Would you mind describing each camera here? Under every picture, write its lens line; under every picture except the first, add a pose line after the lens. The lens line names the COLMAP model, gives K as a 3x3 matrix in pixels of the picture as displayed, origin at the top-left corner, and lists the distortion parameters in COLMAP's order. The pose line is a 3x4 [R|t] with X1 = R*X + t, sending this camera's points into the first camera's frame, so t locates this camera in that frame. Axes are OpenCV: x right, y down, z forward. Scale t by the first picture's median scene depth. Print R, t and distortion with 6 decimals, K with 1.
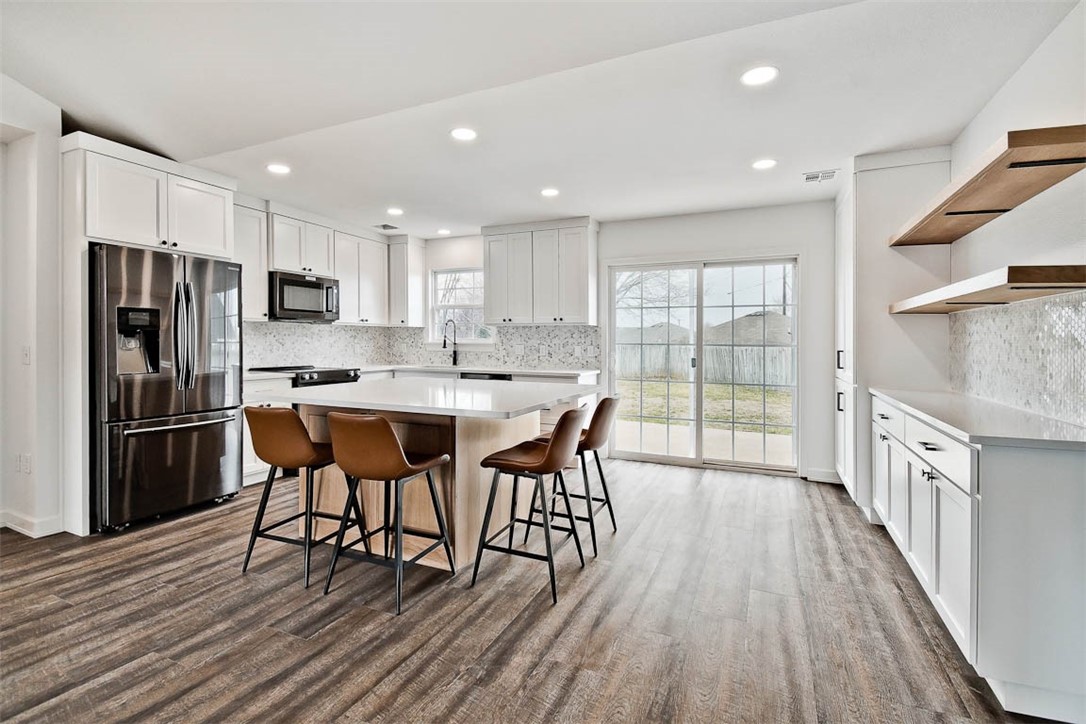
lens RADIAL K [[556.2, 0, 521.0], [0, 556.2, 343.4], [0, 0, 1]] dist [0.017346, 0.000434]
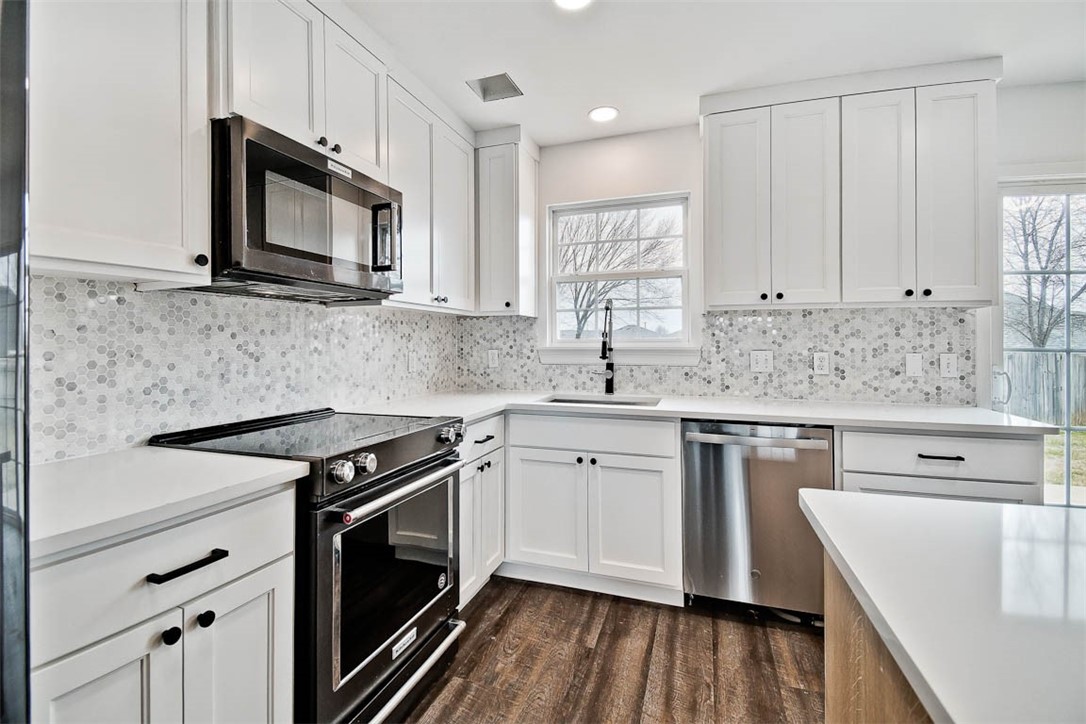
lens RADIAL K [[556.2, 0, 529.6], [0, 556.2, 335.9], [0, 0, 1]] dist [0.017346, 0.000434]
pose [[0.997183, -0.005333, 0.074816, -0.252130], [0.006540, 0.999852, -0.015901, -0.004904], [-0.074720, 0.016346, 0.997071, 0.568900]]
